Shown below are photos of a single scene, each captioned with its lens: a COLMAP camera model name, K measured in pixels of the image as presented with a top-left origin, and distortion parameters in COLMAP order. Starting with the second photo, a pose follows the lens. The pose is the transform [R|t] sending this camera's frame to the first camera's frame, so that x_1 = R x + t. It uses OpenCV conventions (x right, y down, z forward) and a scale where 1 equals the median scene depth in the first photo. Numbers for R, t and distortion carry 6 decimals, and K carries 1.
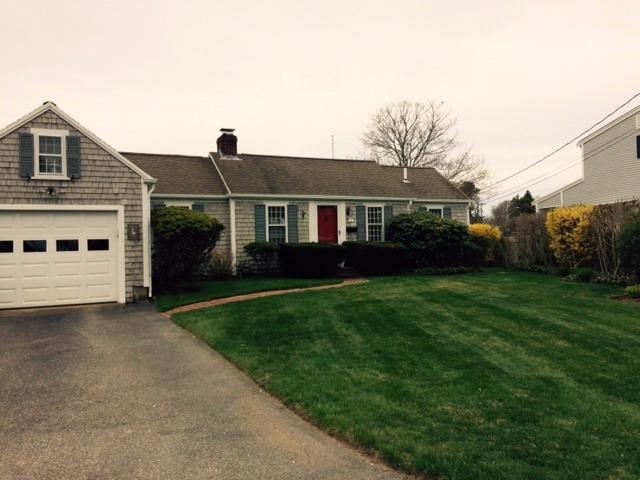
lens RADIAL K [[542.0, 0, 319.0], [0, 542.0, 238.3], [0, 0, 1]] dist [0.043317, -0.007815]
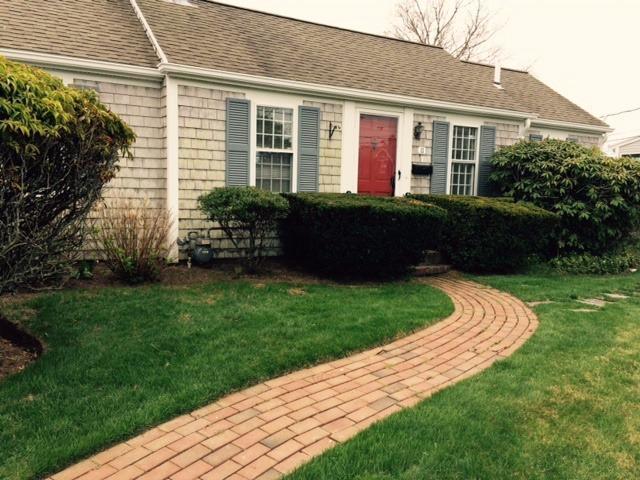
lens RADIAL K [[542.0, 0, 322.9], [0, 542.0, 241.3], [0, 0, 1]] dist [0.043317, -0.007815]
pose [[0.994430, 0.039480, 0.097724, -0.077168], [-0.050230, 0.992650, 0.110101, -0.001327], [-0.092659, -0.114397, 0.989104, 0.535518]]
